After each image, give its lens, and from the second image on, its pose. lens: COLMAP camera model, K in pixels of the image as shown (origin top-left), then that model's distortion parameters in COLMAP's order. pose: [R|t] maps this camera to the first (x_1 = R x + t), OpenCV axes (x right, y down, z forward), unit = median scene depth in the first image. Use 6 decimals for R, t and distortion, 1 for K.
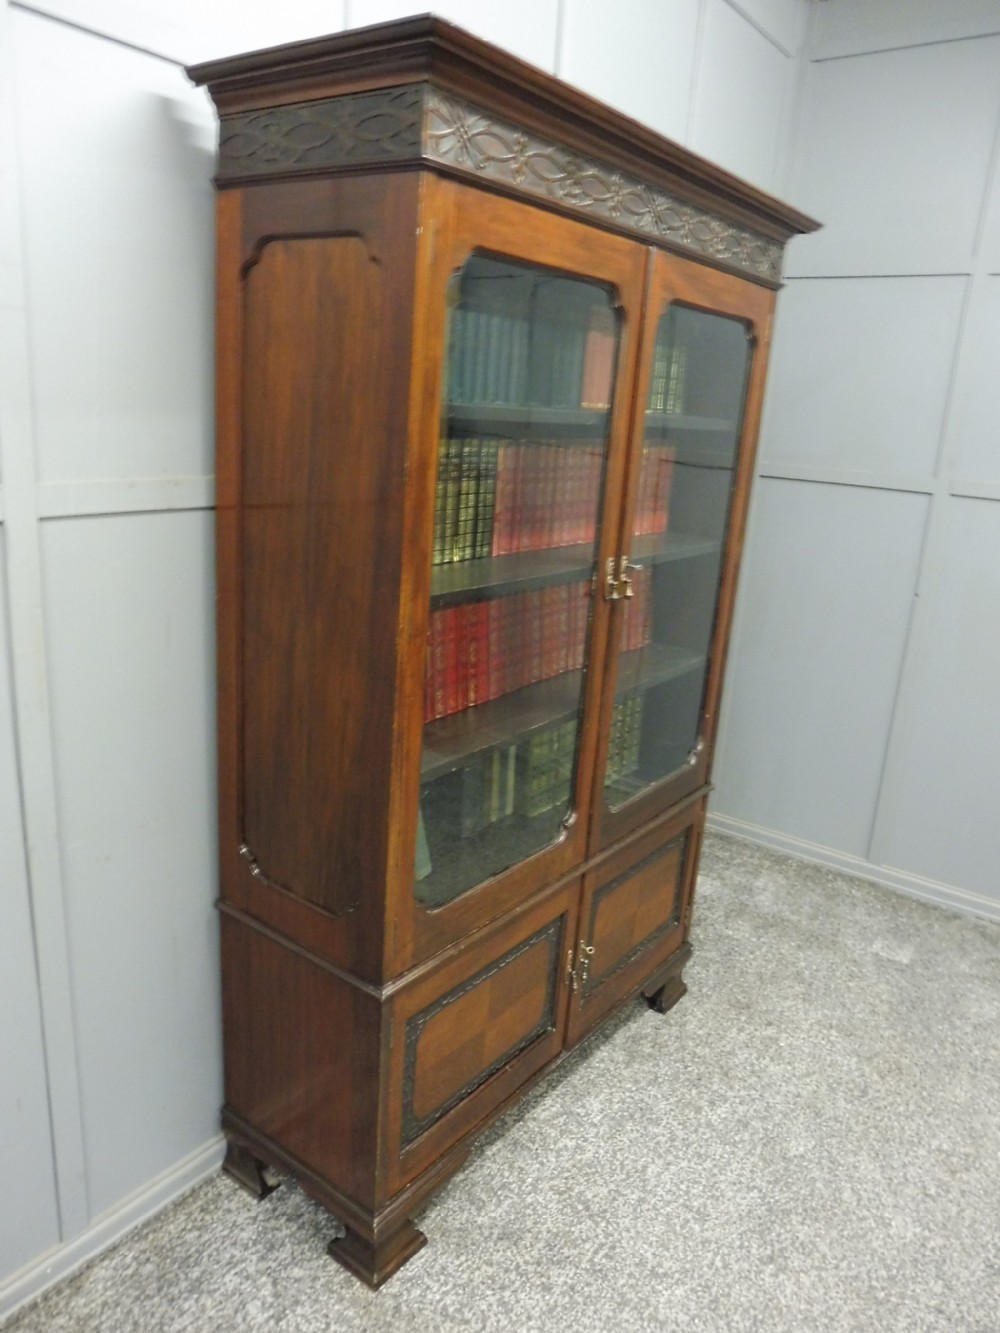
lens RADIAL K [[975.3, 0, 493.8], [0, 975.3, 673.4], [0, 0, 1]] dist [-0.062890, 0.034209]
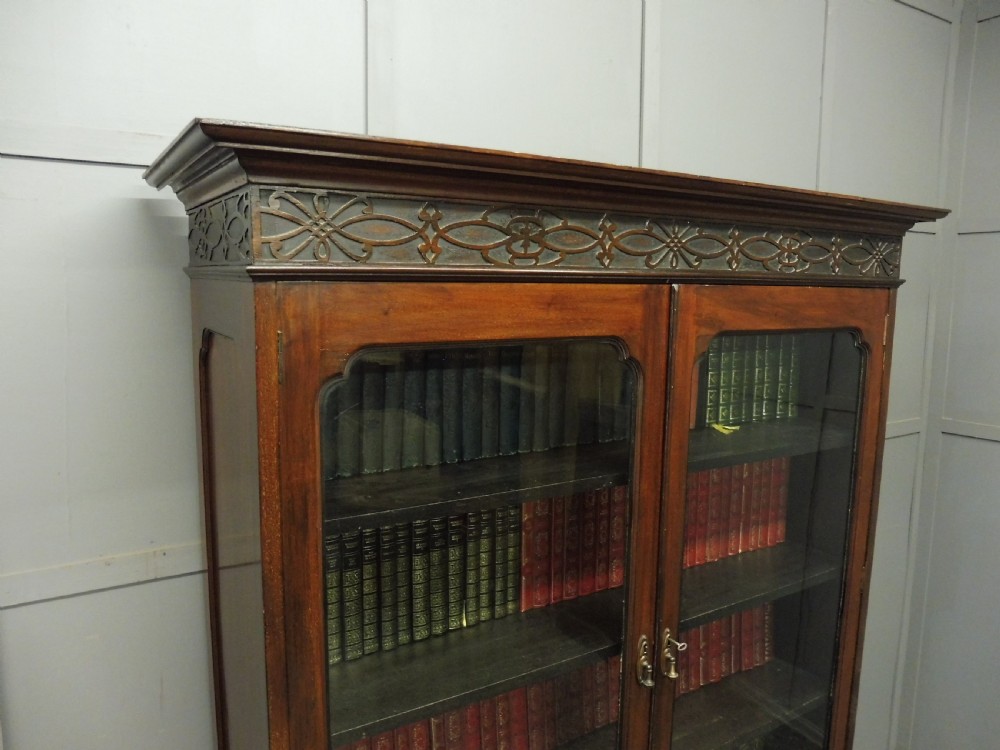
lens RADIAL K [[731.7, 0, 499.3], [0, 731.7, 371.8], [0, 0, 1]] dist [-0.062890, 0.034209]
pose [[0.932487, -0.012931, -0.360972, 0.234518], [-0.048570, 0.985794, -0.160782, -0.238504], [0.357923, 0.167460, 0.918612, 0.341694]]
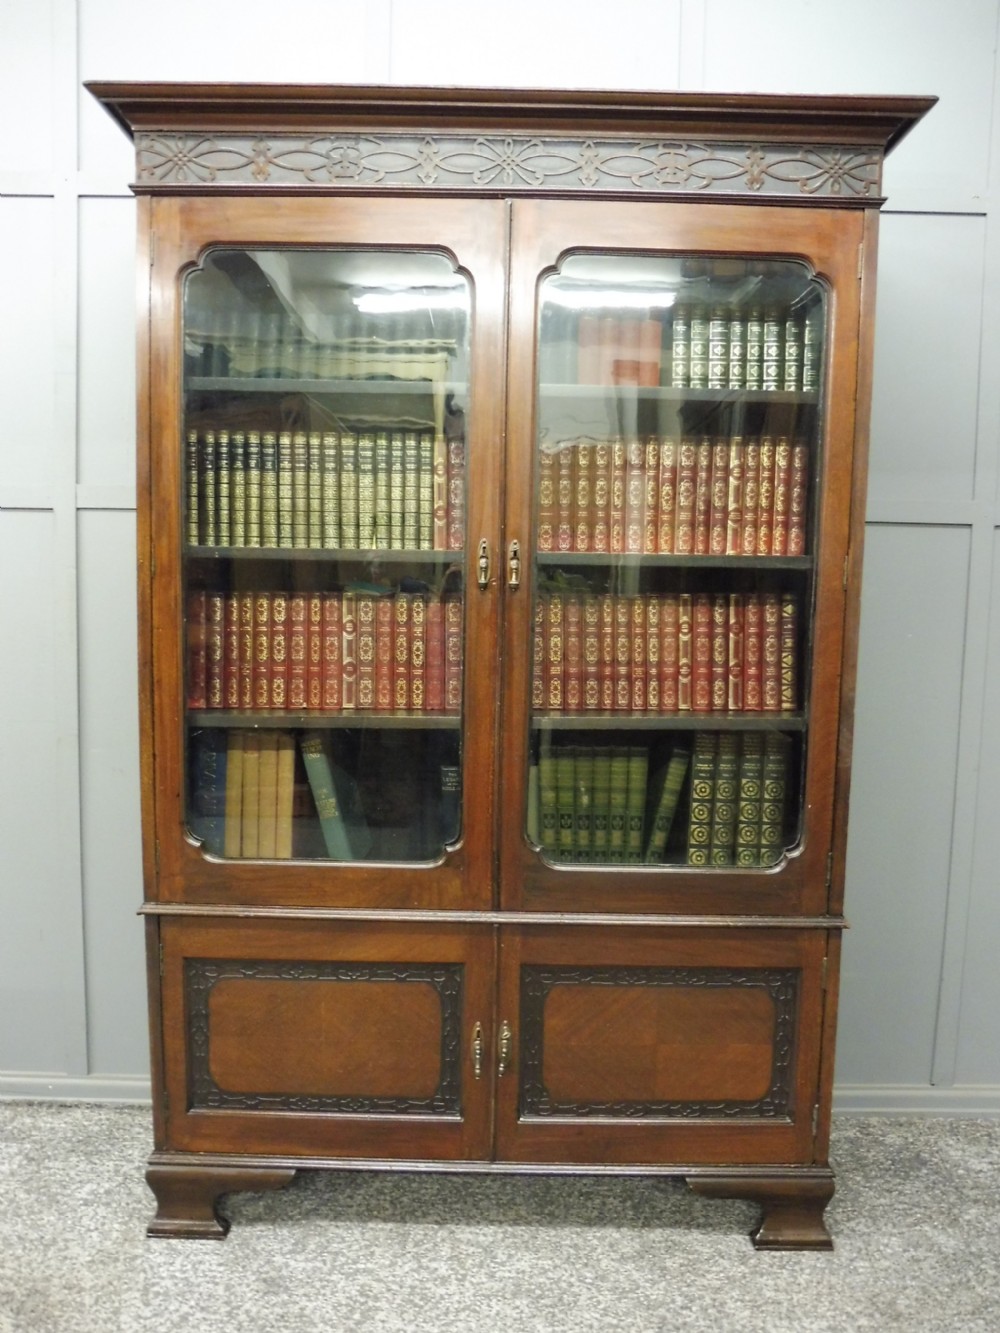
lens RADIAL K [[975.3, 0, 496.1], [0, 975.3, 668.5], [0, 0, 1]] dist [-0.062890, 0.034209]
pose [[0.601398, 0.016208, -0.798785, 0.844827], [-0.200436, 0.970881, -0.131207, 0.112602], [0.773399, 0.239013, 0.587135, 0.516828]]
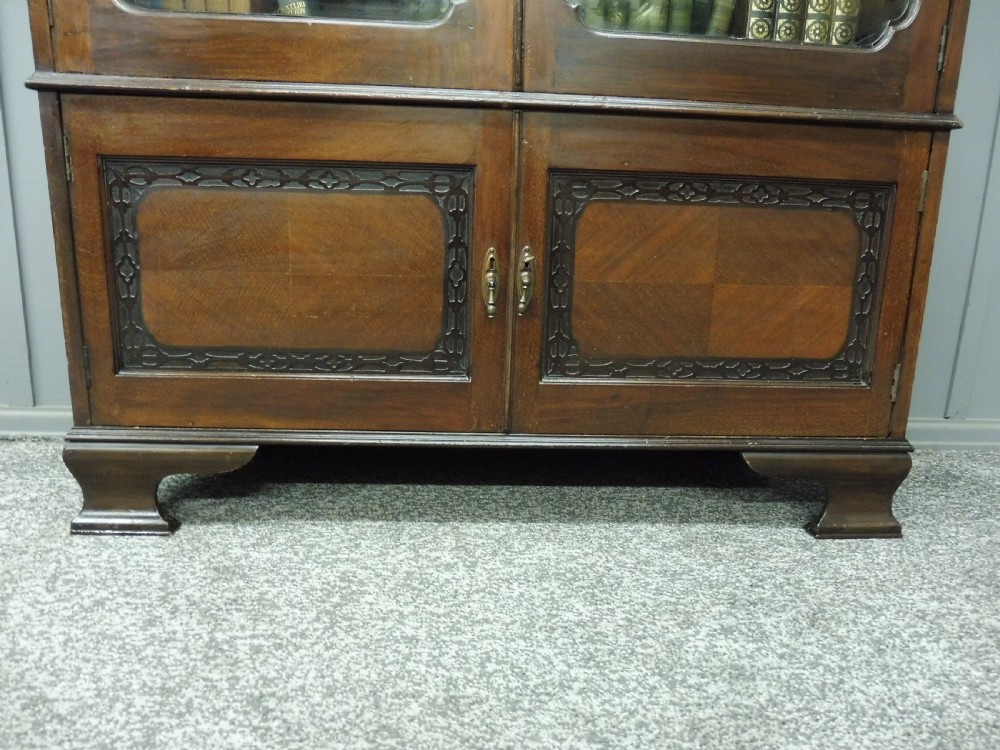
lens RADIAL K [[731.7, 0, 505.9], [0, 731.7, 378.1], [0, 0, 1]] dist [-0.062890, 0.034209]
pose [[0.651769, 0.116973, -0.749342, 0.518530], [-0.199317, 0.979722, -0.020429, 0.431250], [0.731758, 0.162672, 0.661867, 0.798218]]
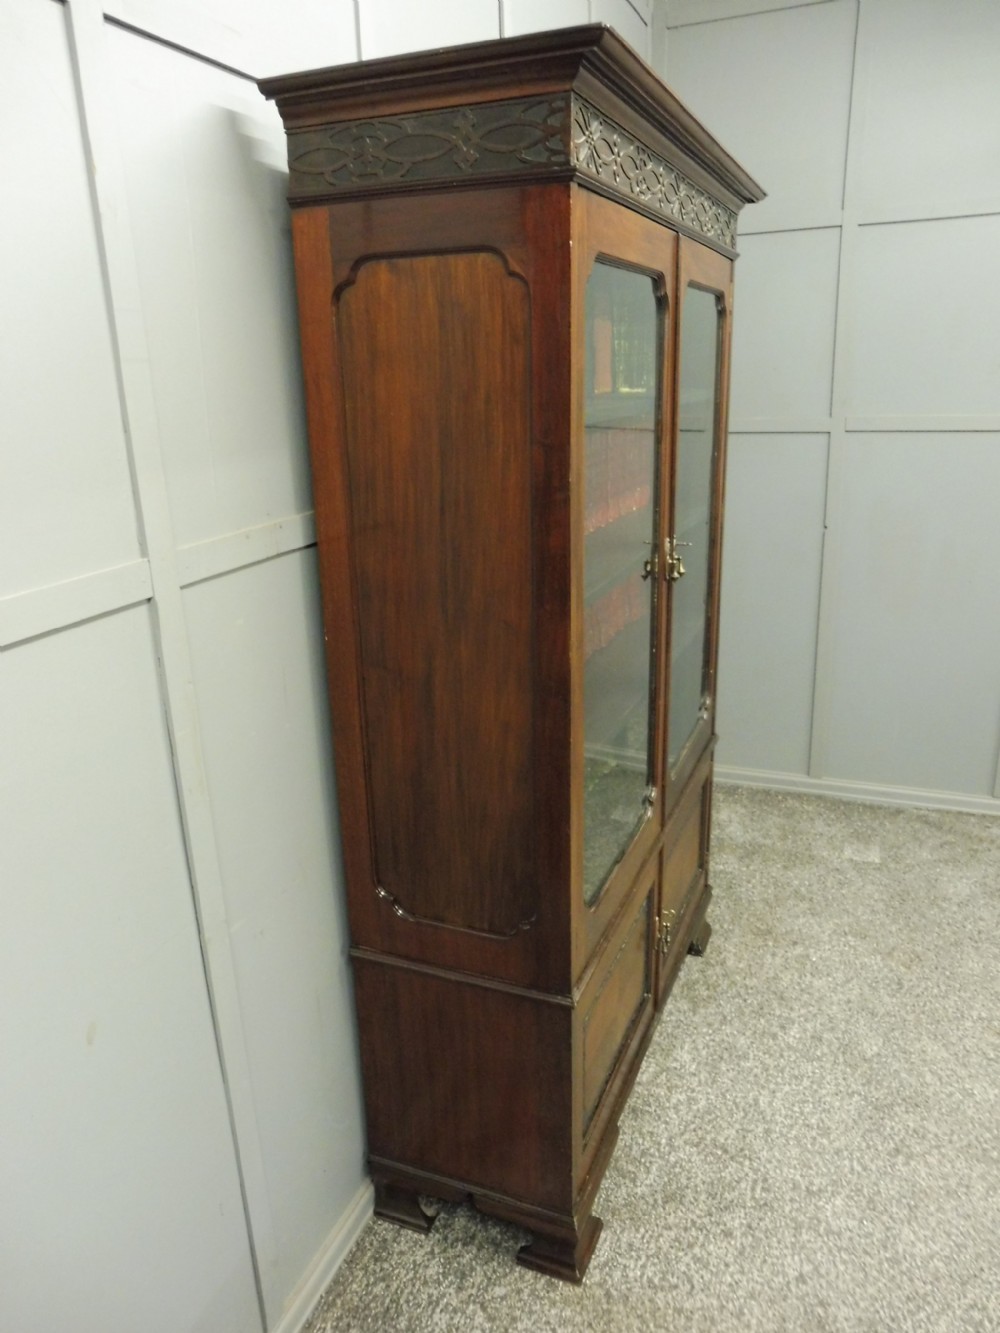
lens RADIAL K [[975.3, 0, 495.2], [0, 975.3, 672.8], [0, 0, 1]] dist [-0.062890, 0.034209]
pose [[0.963940, -0.167510, 0.206784, -0.294745], [0.160322, 0.985738, 0.051163, -0.061035], [-0.212406, -0.016166, 0.977048, 0.030893]]
